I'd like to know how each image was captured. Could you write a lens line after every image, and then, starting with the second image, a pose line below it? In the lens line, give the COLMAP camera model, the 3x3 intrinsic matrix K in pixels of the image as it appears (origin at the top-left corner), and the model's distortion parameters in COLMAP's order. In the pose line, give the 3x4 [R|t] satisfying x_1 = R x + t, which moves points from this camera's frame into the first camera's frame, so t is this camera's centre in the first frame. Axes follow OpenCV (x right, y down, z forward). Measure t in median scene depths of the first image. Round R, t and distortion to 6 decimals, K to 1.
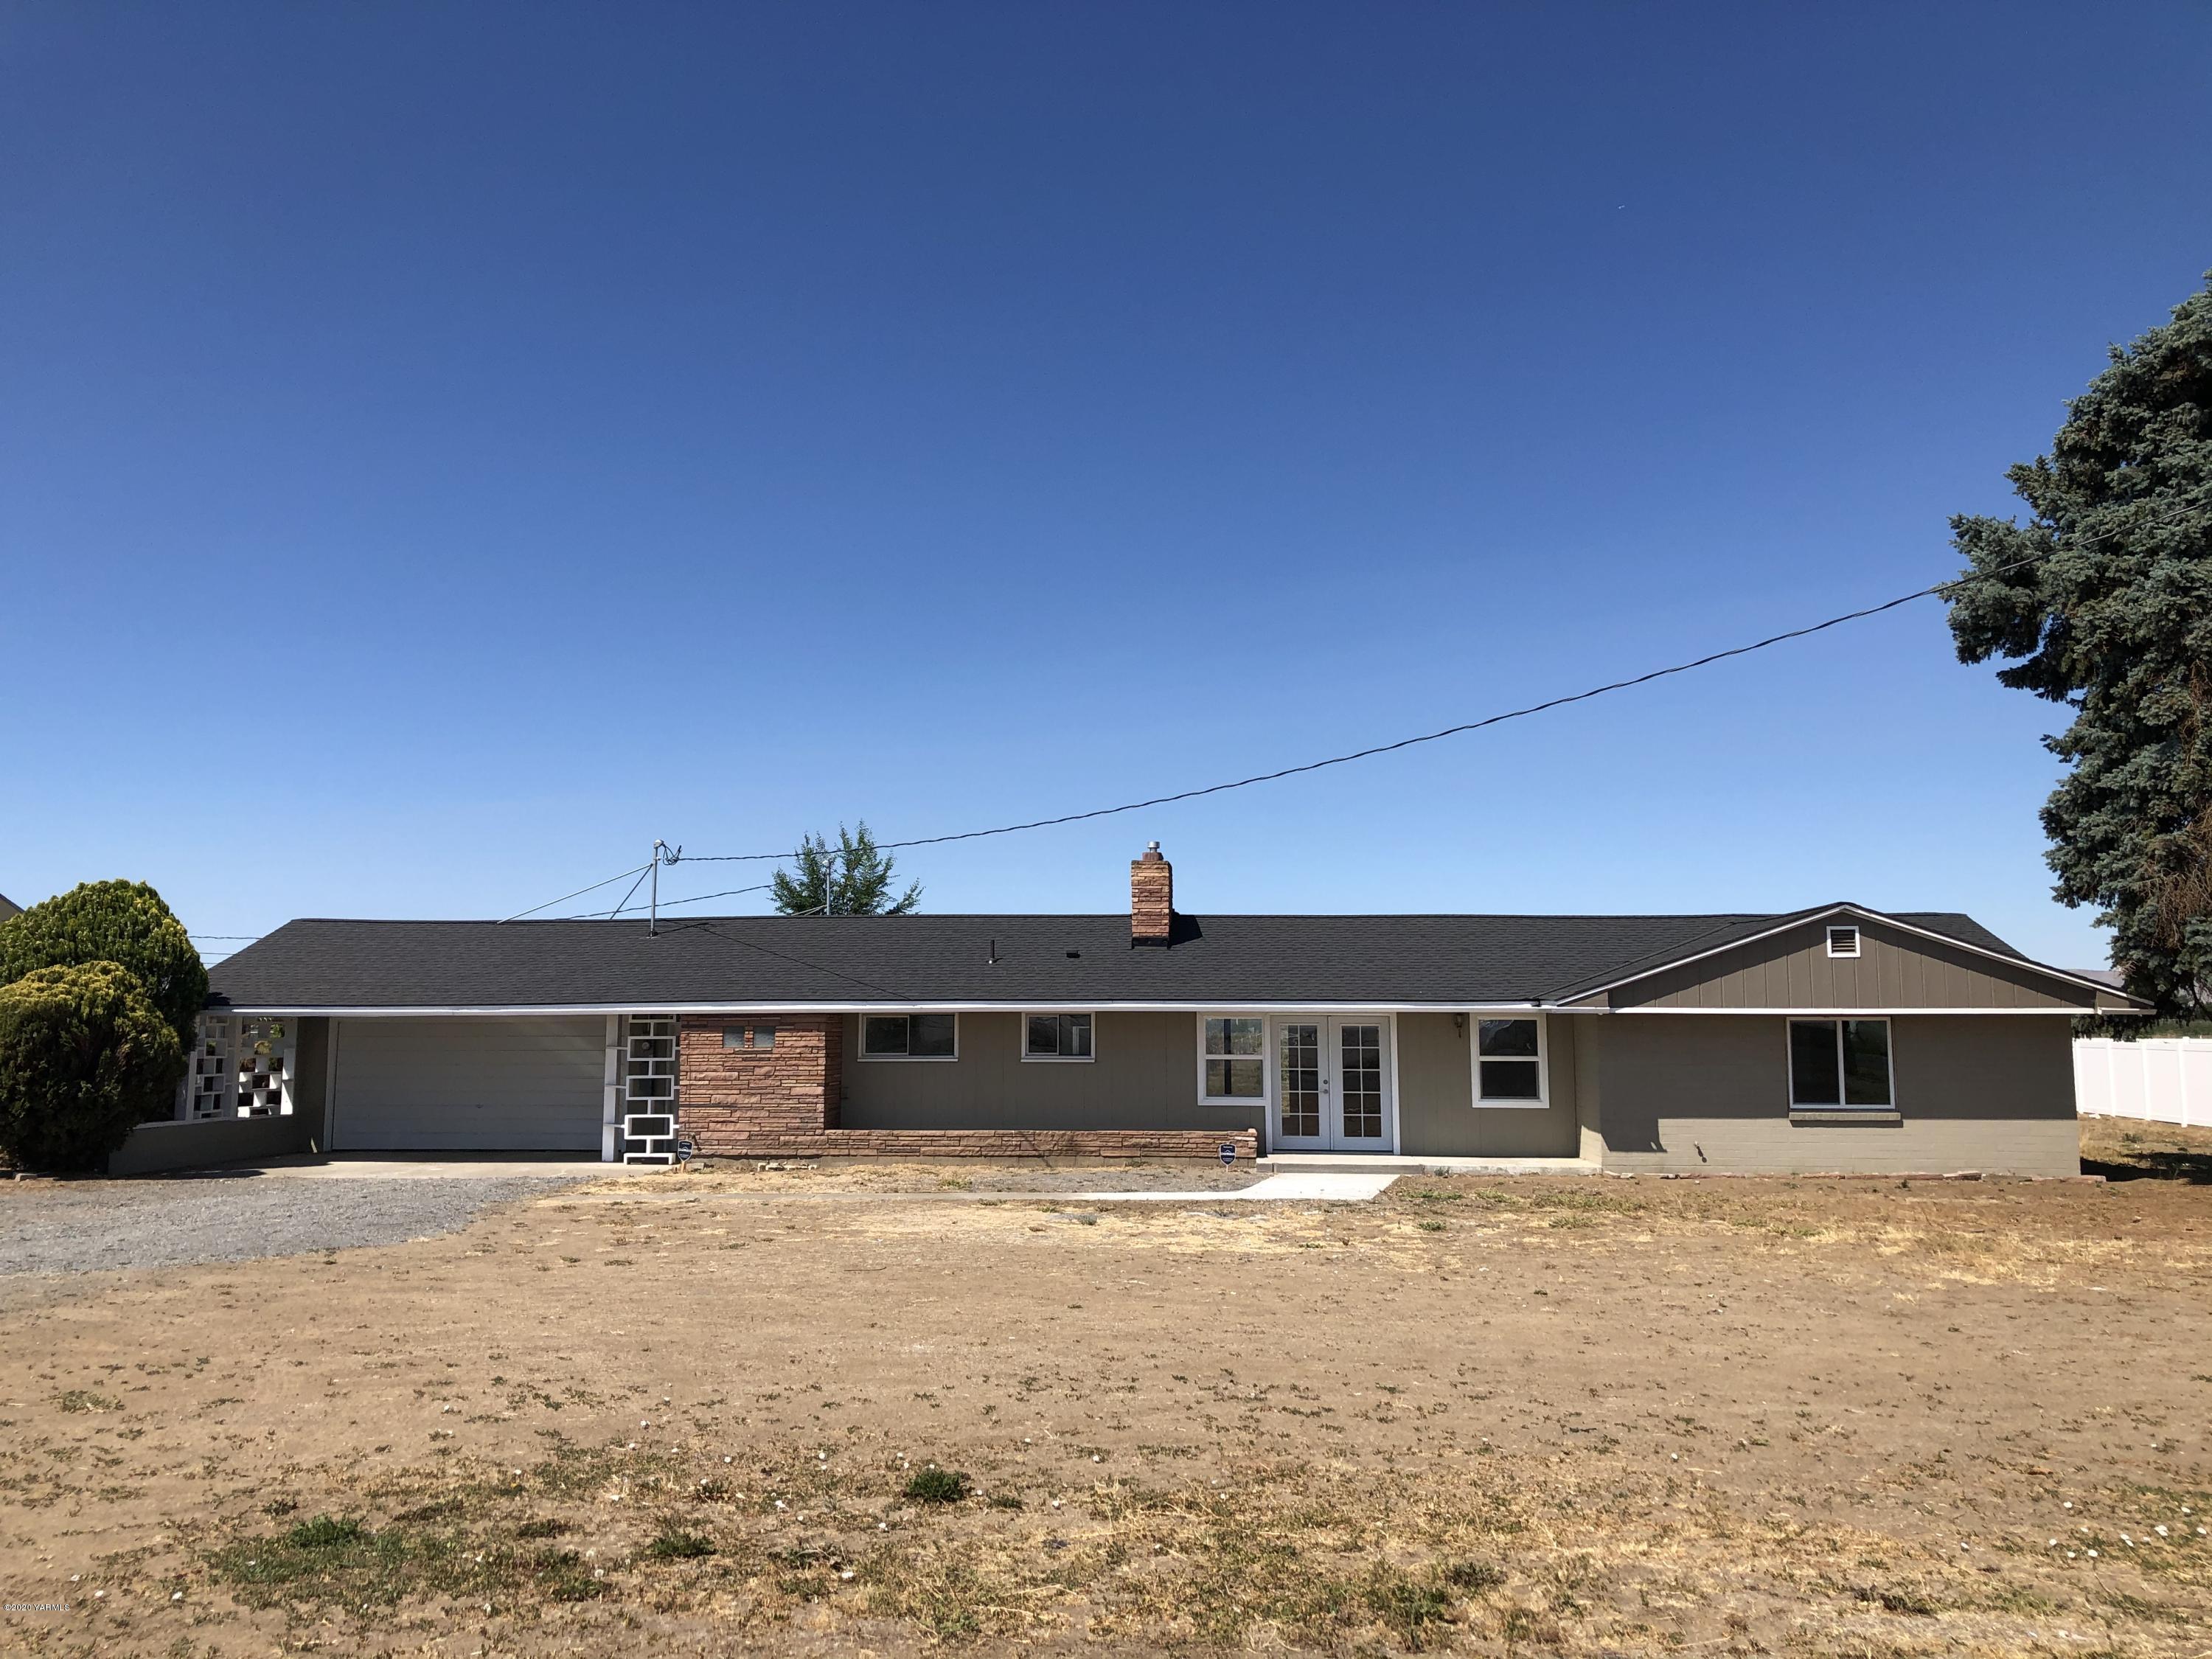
lens RADIAL K [[1812.5, 0, 1102.6], [0, 1812.5, 830.2], [0, 0, 1]] dist [0.036761, -0.012629]
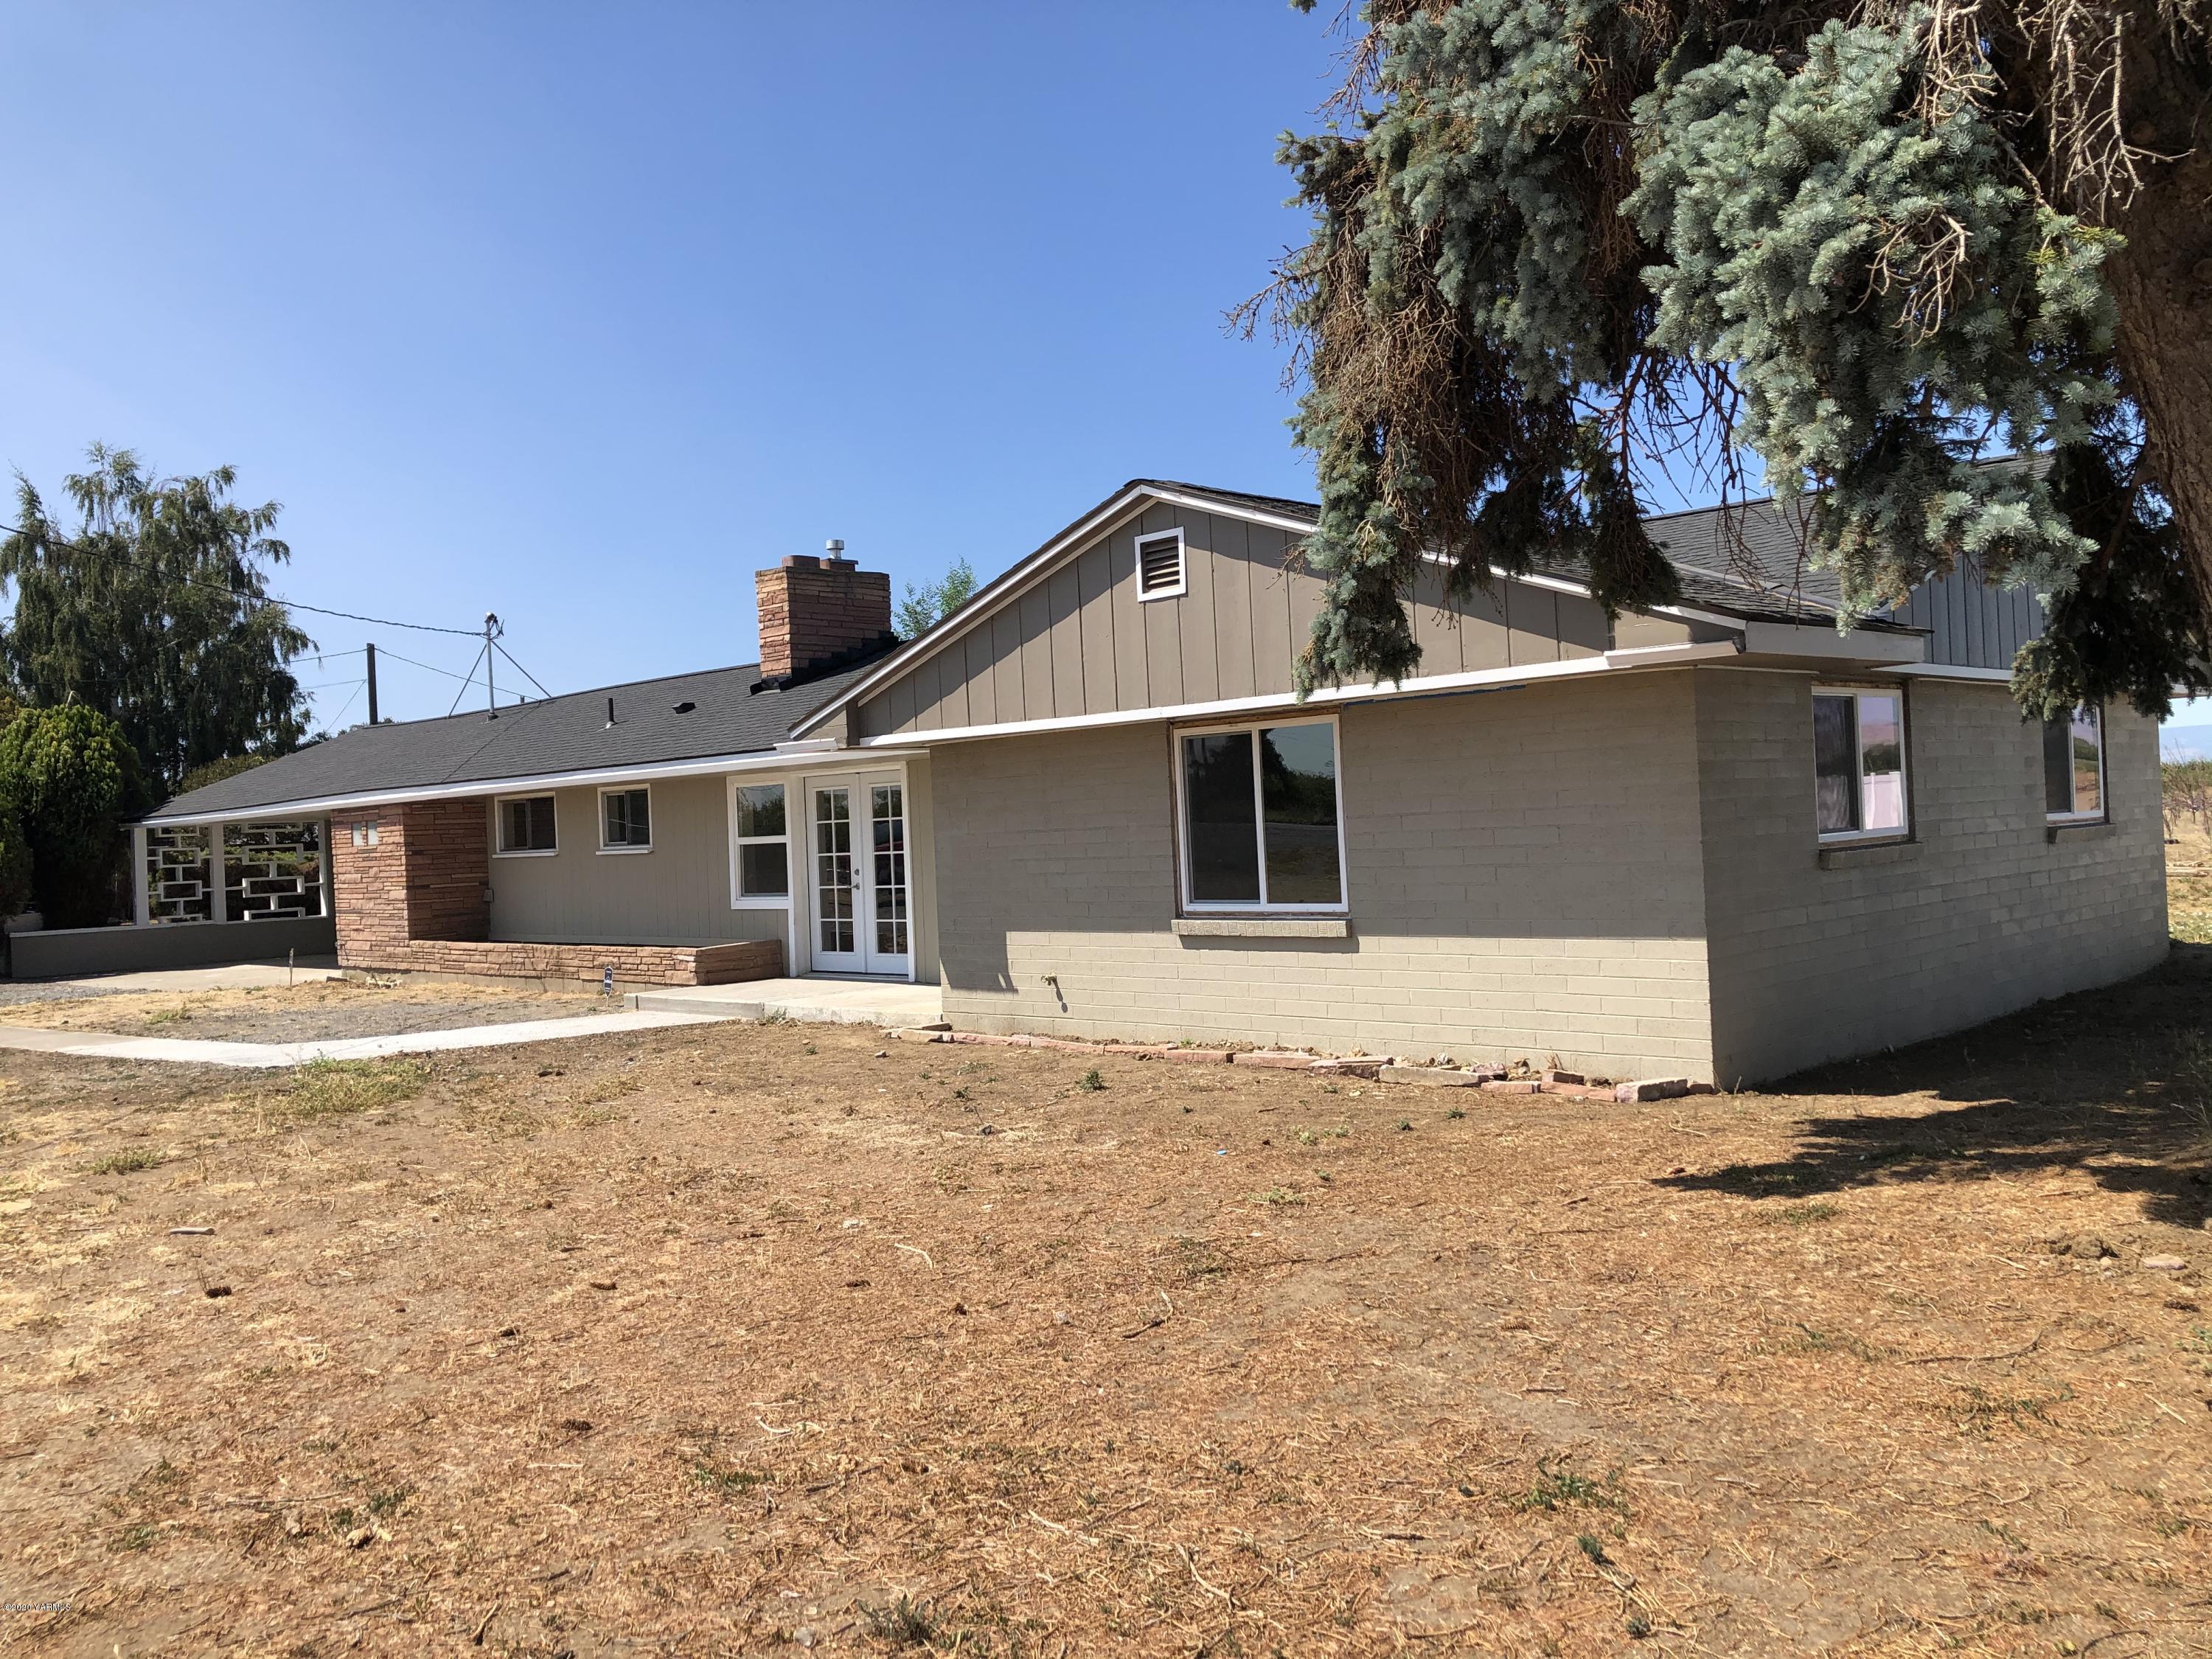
lens RADIAL K [[1812.5, 0, 1101.4], [0, 1812.5, 822.0], [0, 0, 1]] dist [0.036761, -0.012629]
pose [[0.756224, -0.036607, -0.653288, 0.643072], [0.115533, 0.990217, 0.078251, 0.081304], [0.644032, -0.134651, 0.753055, 0.576800]]
